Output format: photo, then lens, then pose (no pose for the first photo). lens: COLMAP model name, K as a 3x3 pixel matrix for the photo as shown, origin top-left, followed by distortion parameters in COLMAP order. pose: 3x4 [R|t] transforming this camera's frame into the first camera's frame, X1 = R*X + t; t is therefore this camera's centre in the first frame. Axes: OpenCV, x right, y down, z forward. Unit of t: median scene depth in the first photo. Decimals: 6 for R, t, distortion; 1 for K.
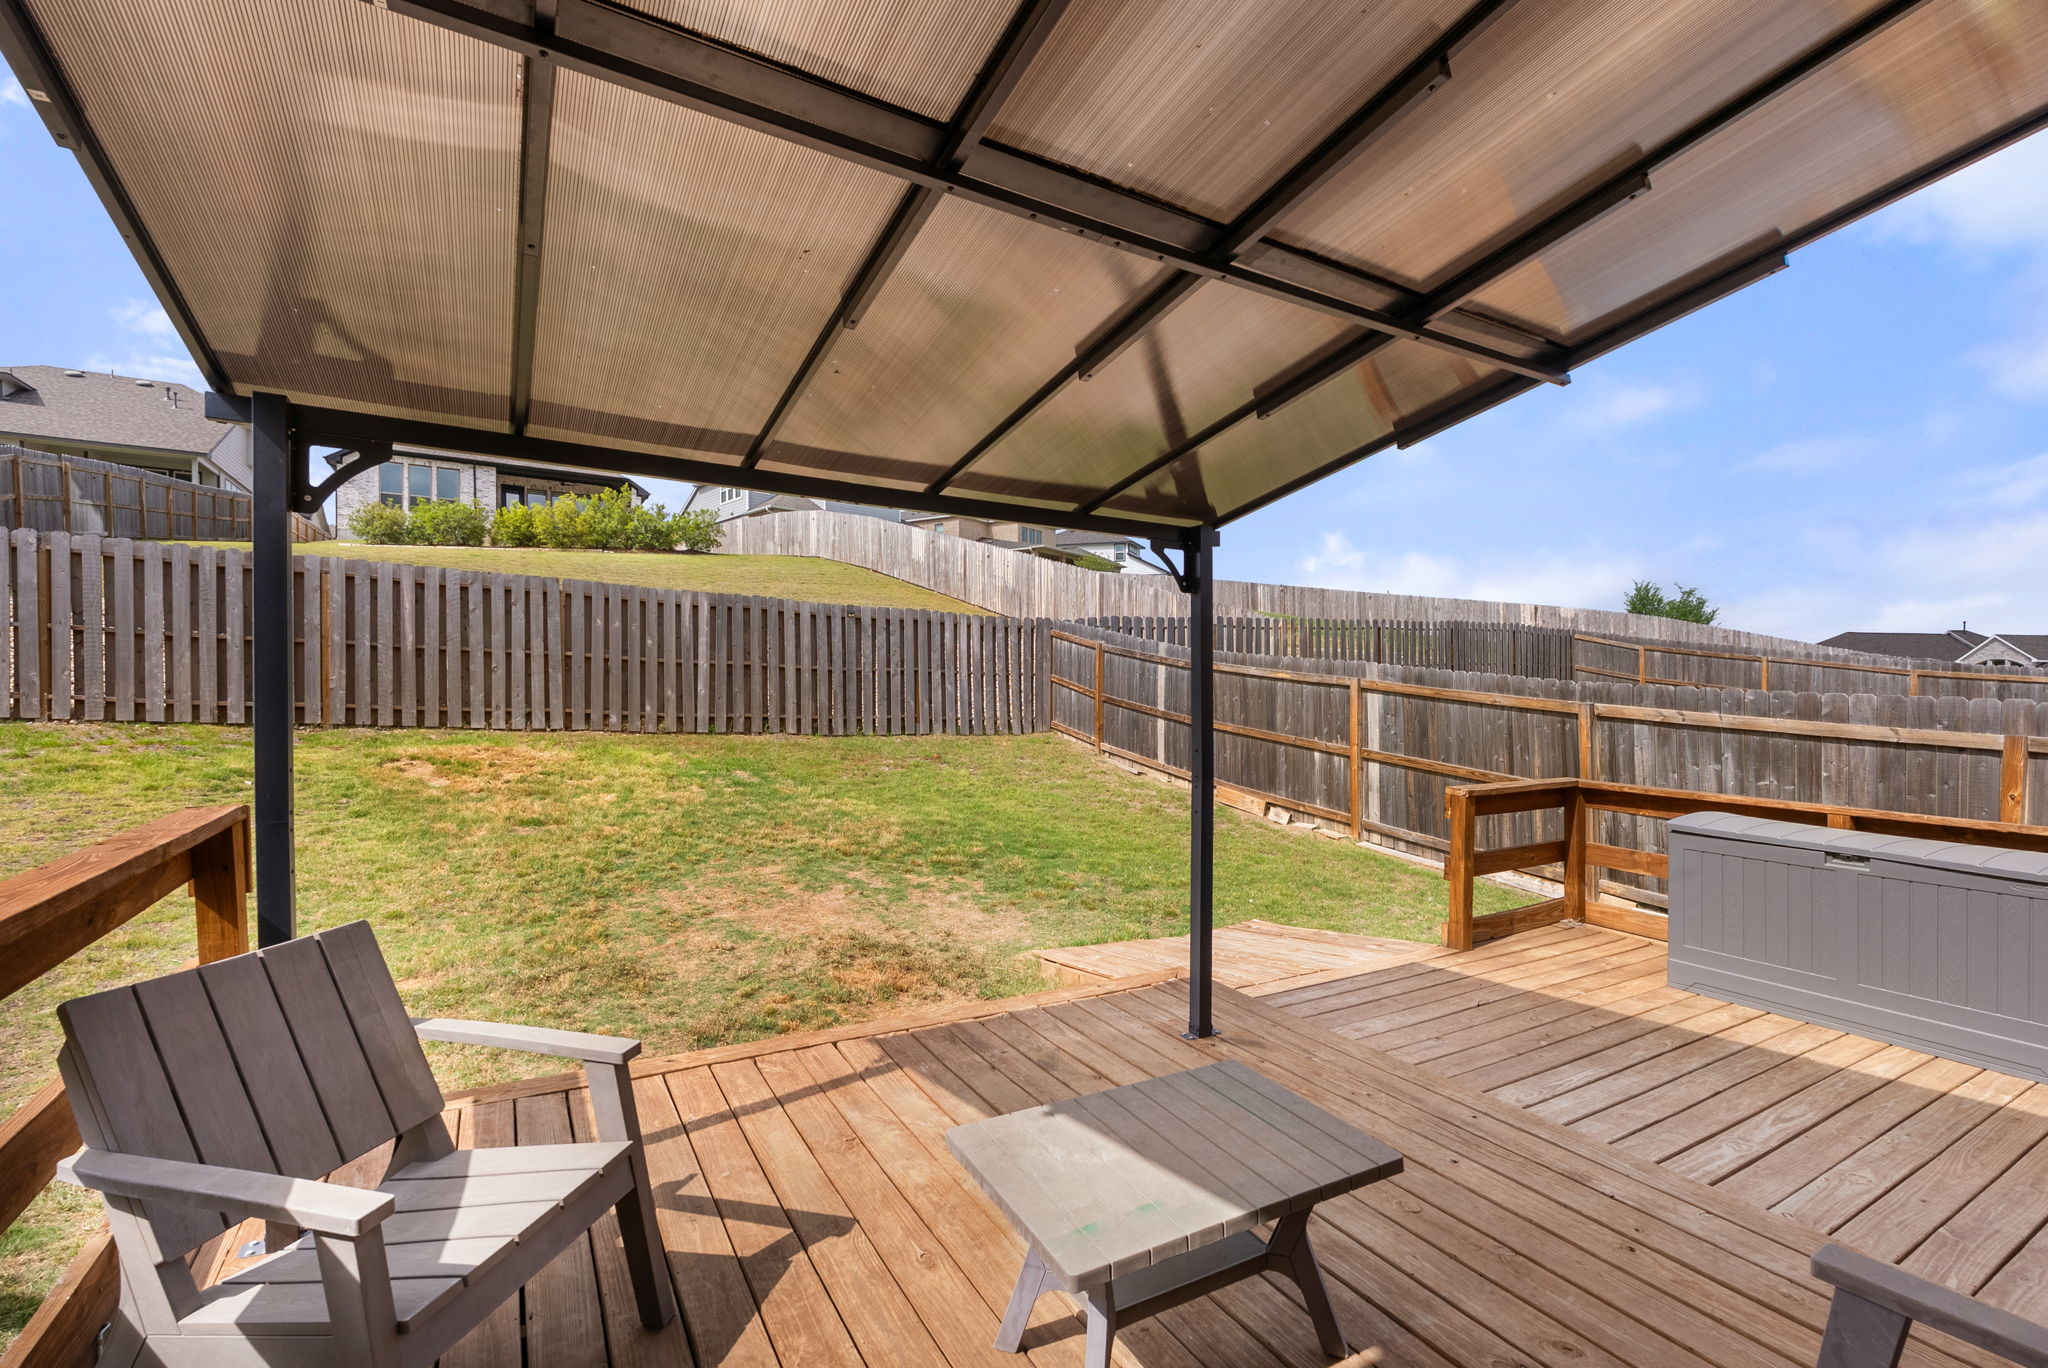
lens RADIAL K [[926.1, 0, 1024.0], [0, 926.1, 684.0], [0, 0, 1]] dist [-0.003462, -0.000418]
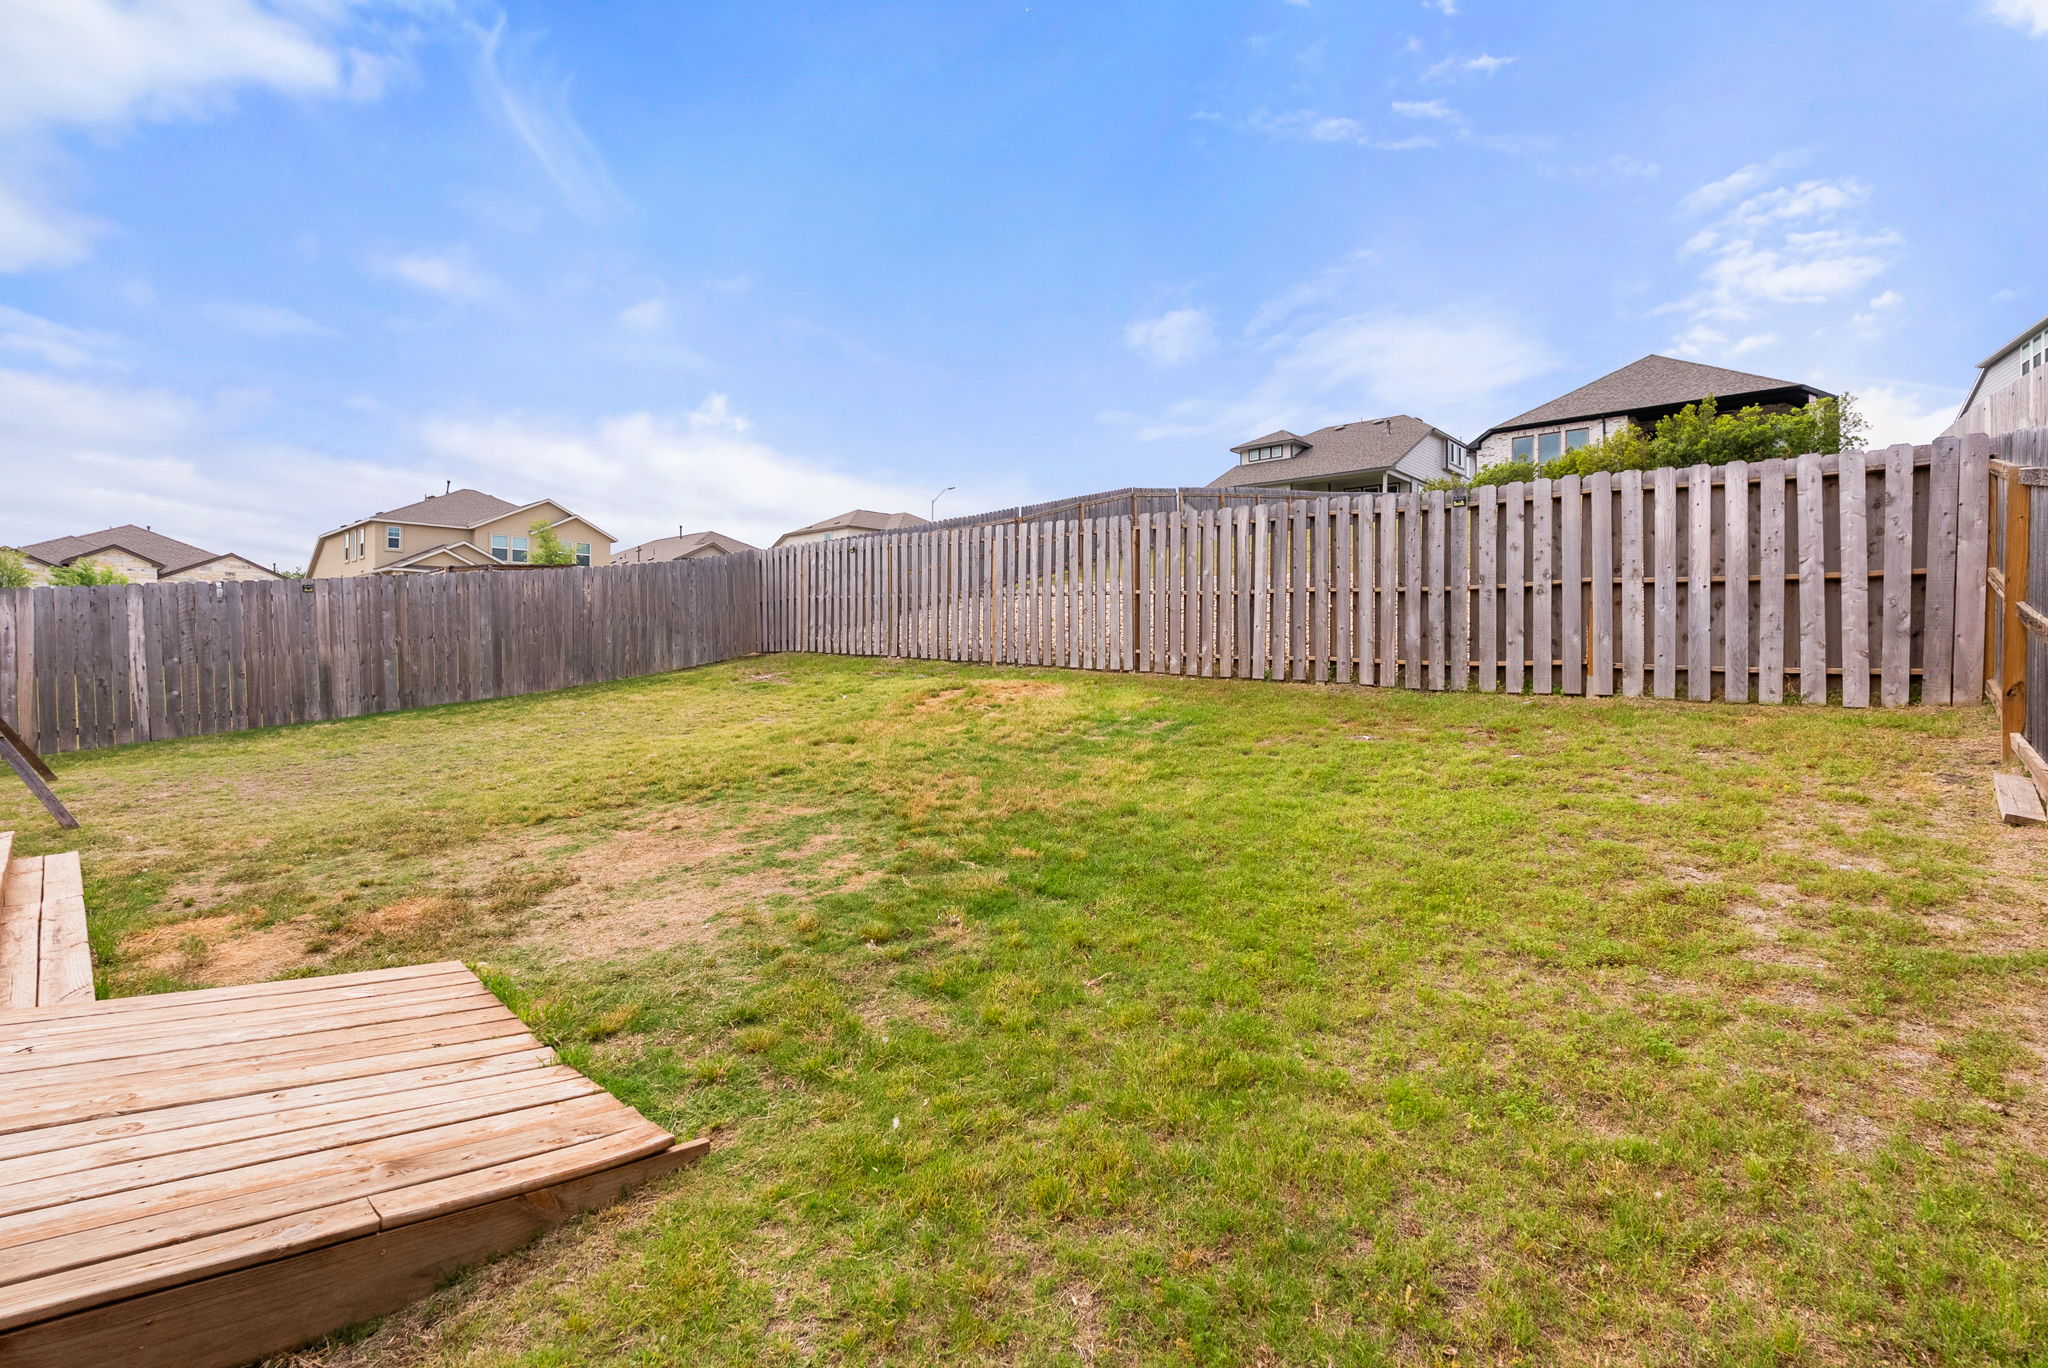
lens RADIAL K [[903.2, 0, 1023.8], [0, 903.2, 668.0], [0, 0, 1]] dist [-0.002399, -0.000327]
pose [[0.293924, 0.002962, -0.955824, 0.354423], [-0.000379, 0.999995, 0.002983, 0.041522], [0.955829, -0.000514, 0.293924, 0.588450]]
